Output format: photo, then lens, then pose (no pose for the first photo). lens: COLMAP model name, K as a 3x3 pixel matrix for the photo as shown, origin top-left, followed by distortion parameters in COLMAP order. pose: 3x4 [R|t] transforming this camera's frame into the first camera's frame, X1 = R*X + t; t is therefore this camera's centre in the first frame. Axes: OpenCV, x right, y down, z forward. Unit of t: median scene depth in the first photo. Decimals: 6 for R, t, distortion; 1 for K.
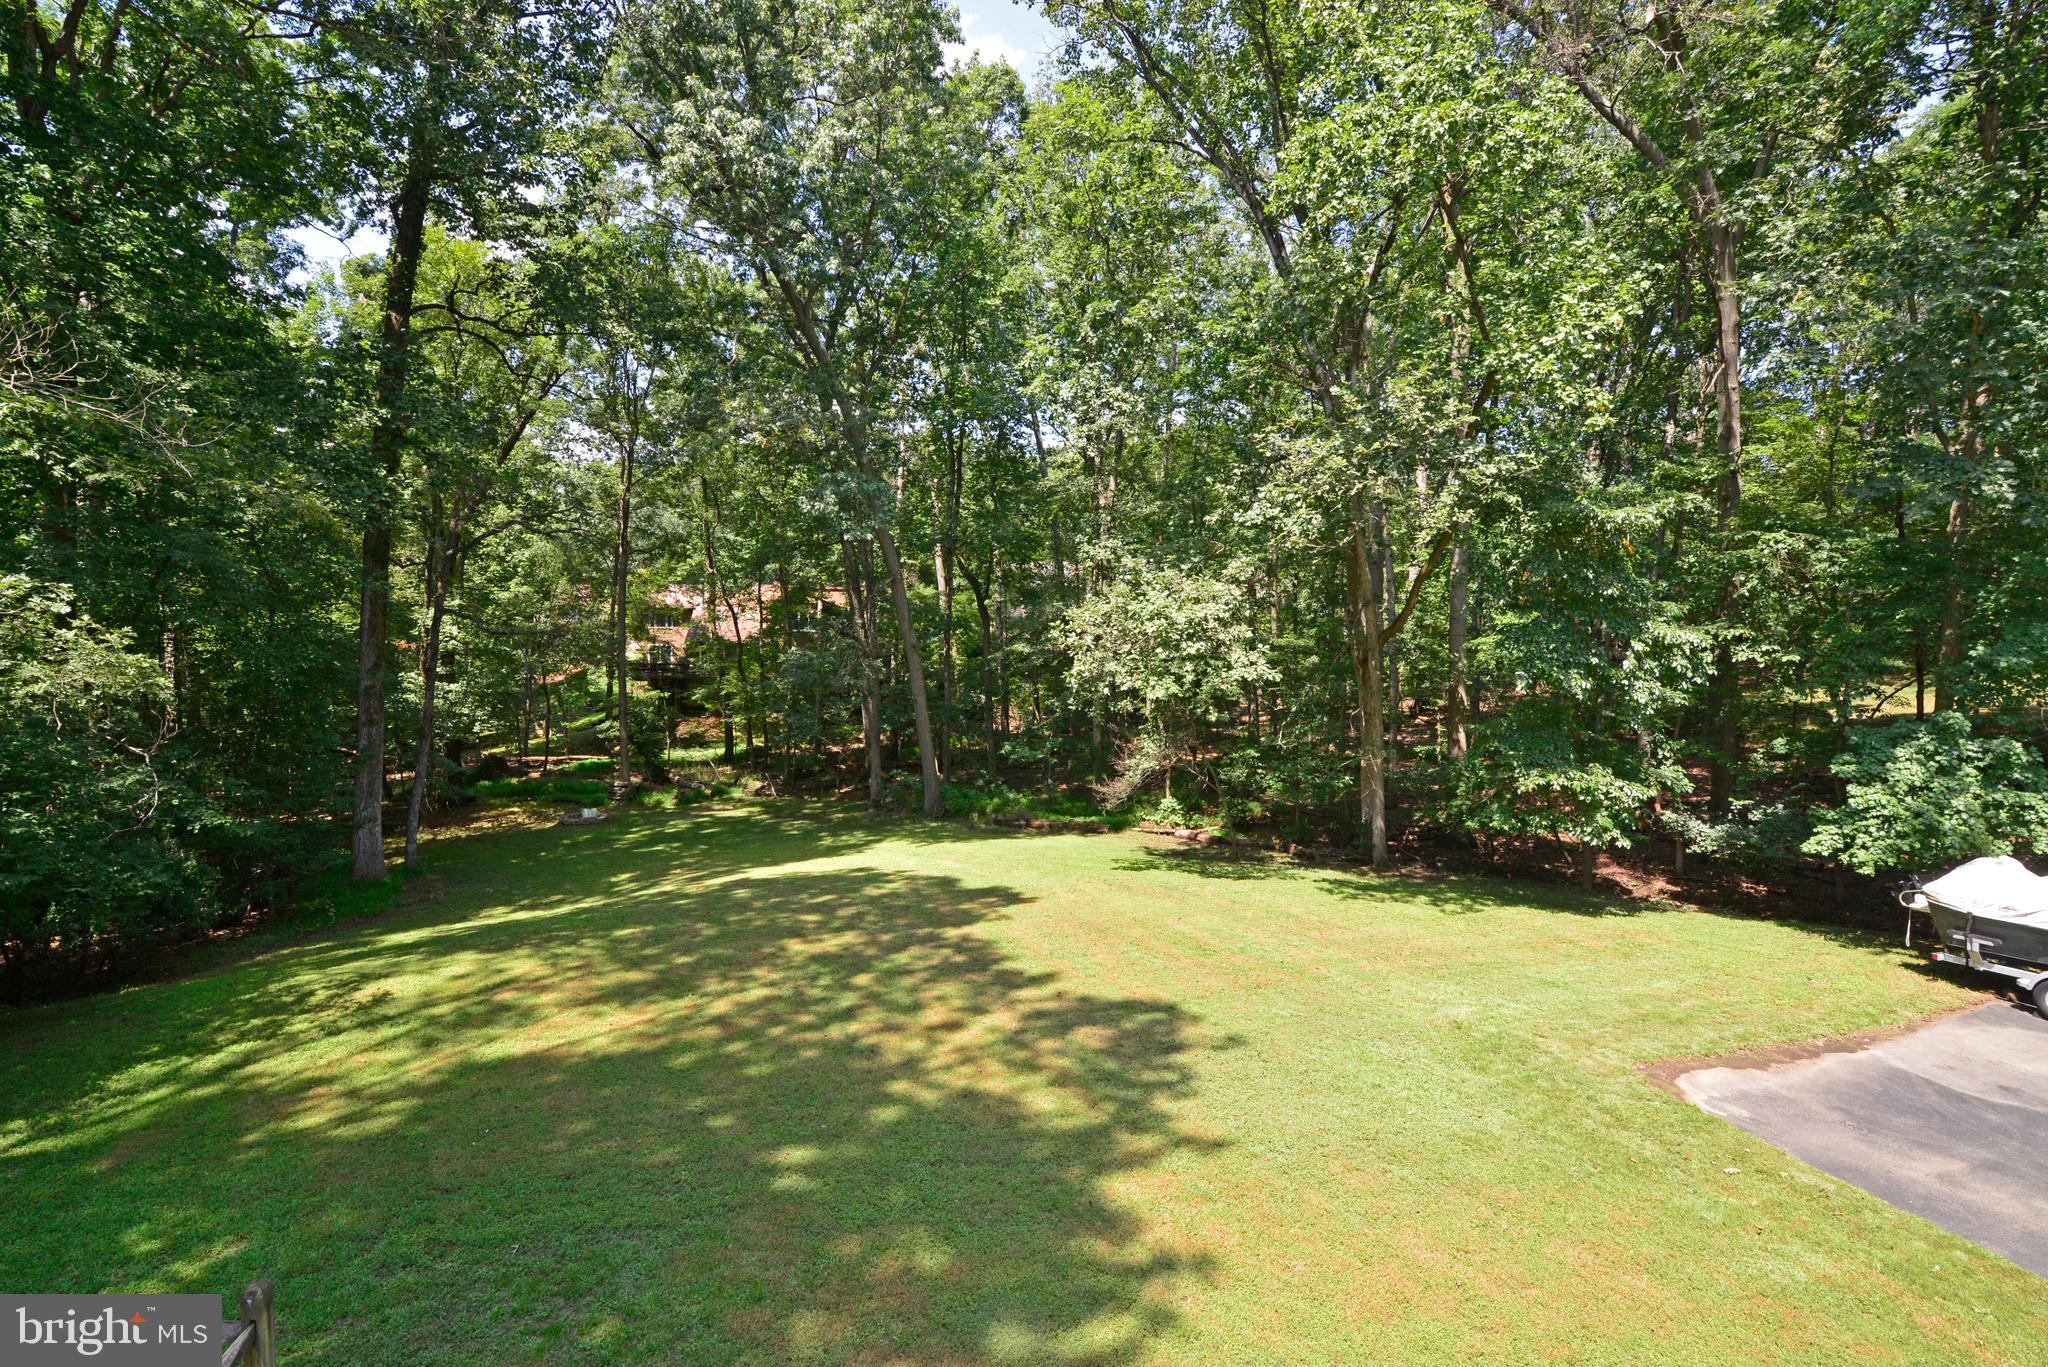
lens RADIAL K [[937.3, 0, 1021.9], [0, 937.3, 686.1], [0, 0, 1]] dist [-0.016649, 0.001261]
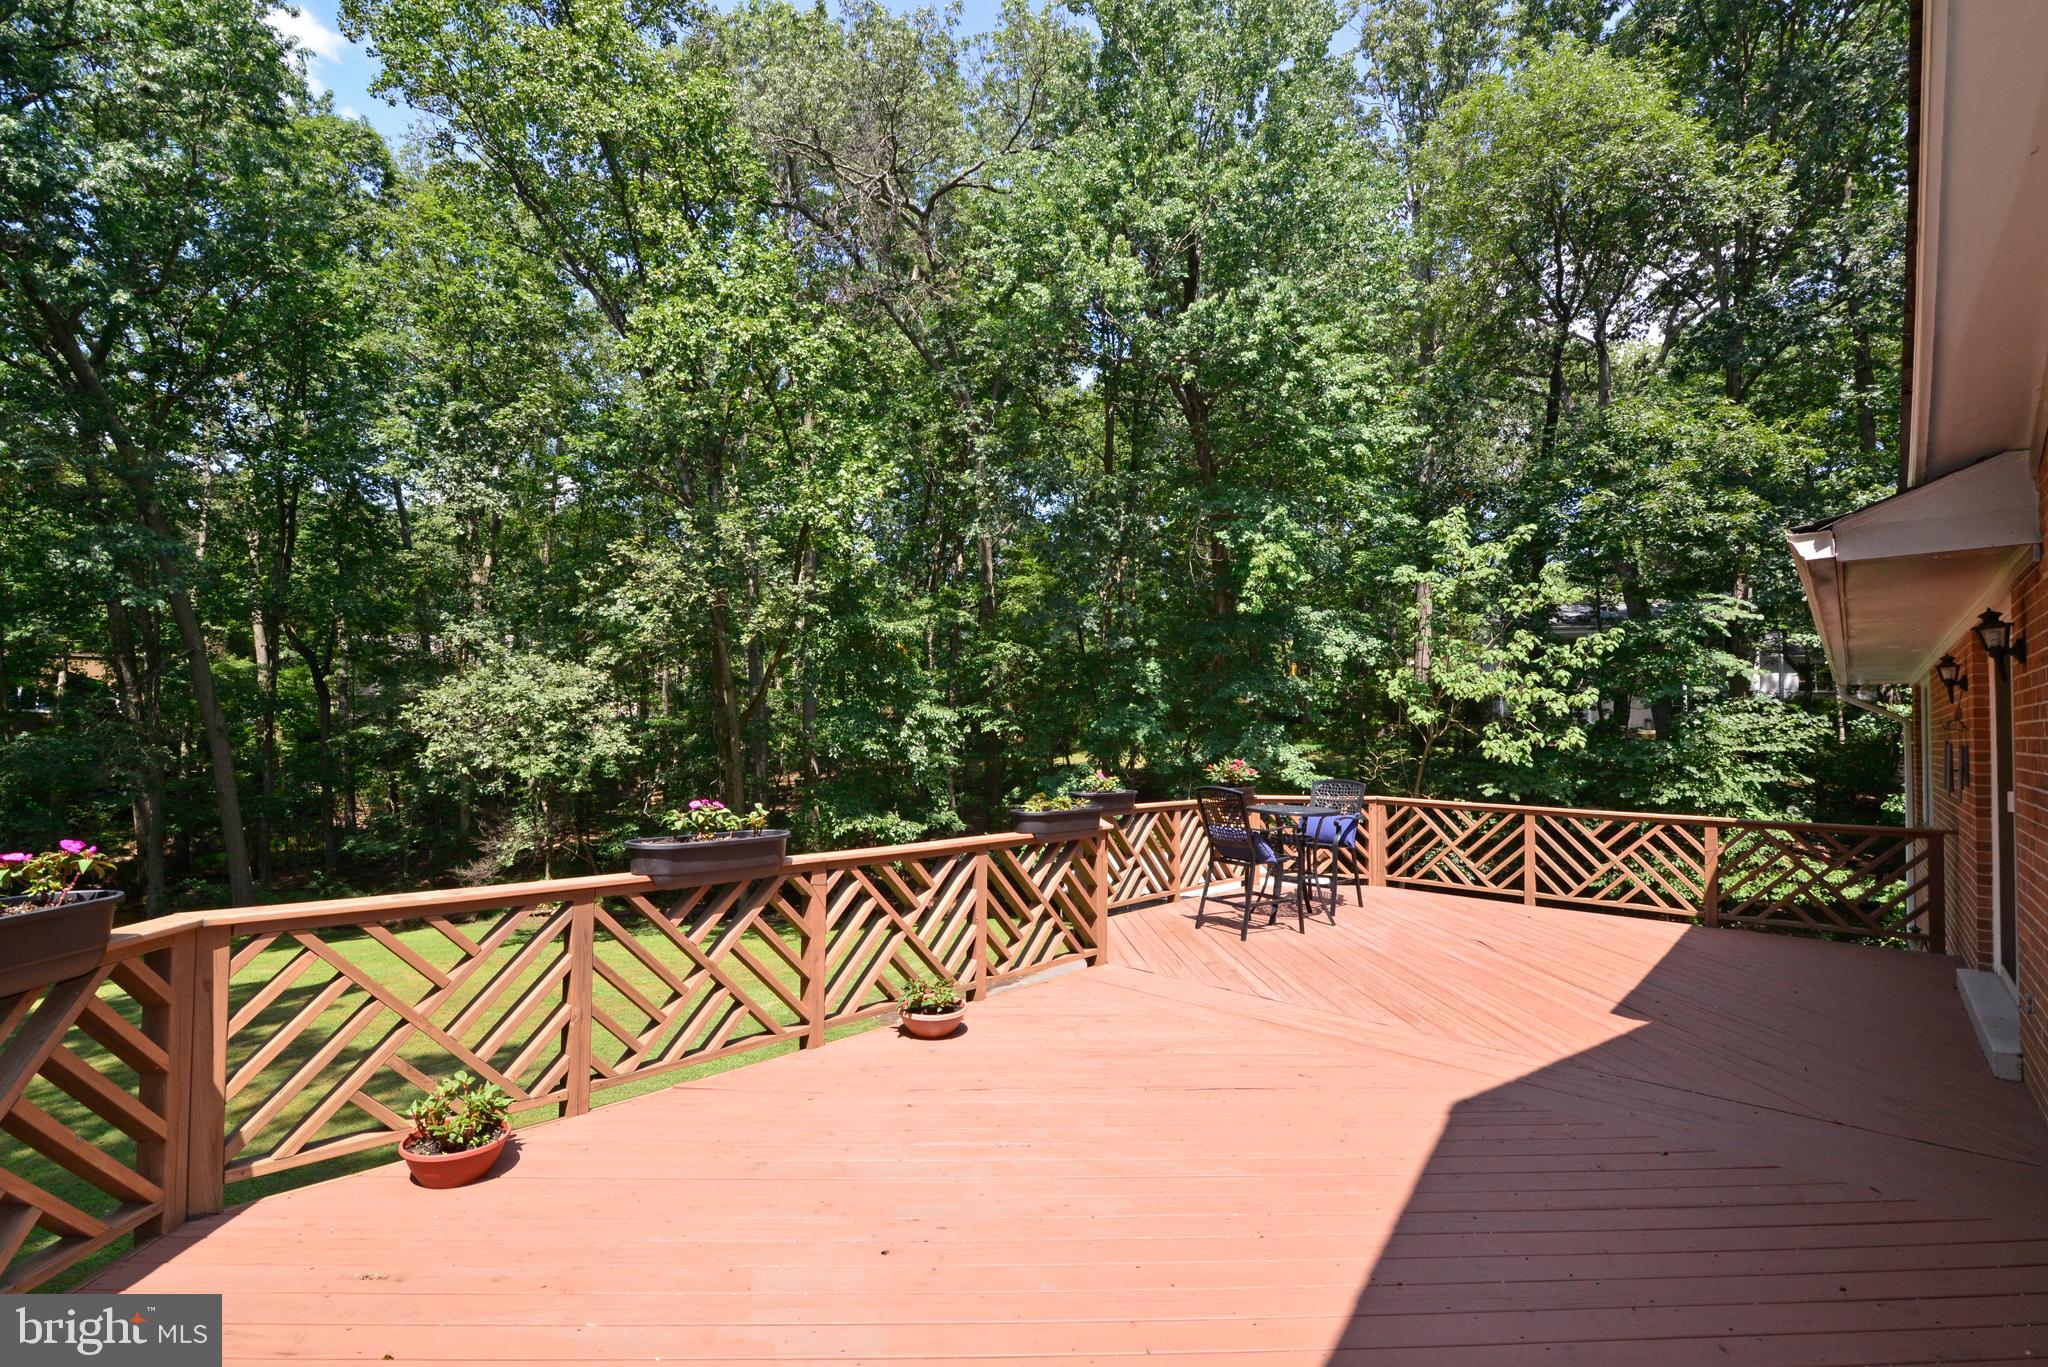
lens RADIAL K [[937.3, 0, 1021.9], [0, 937.3, 686.1], [0, 0, 1]] dist [-0.016649, 0.001261]
pose [[0.823083, 0.013424, 0.567762, 0.008674], [0.034577, 0.996681, -0.073692, 0.007569], [-0.566867, 0.080286, 0.819888, -0.154837]]
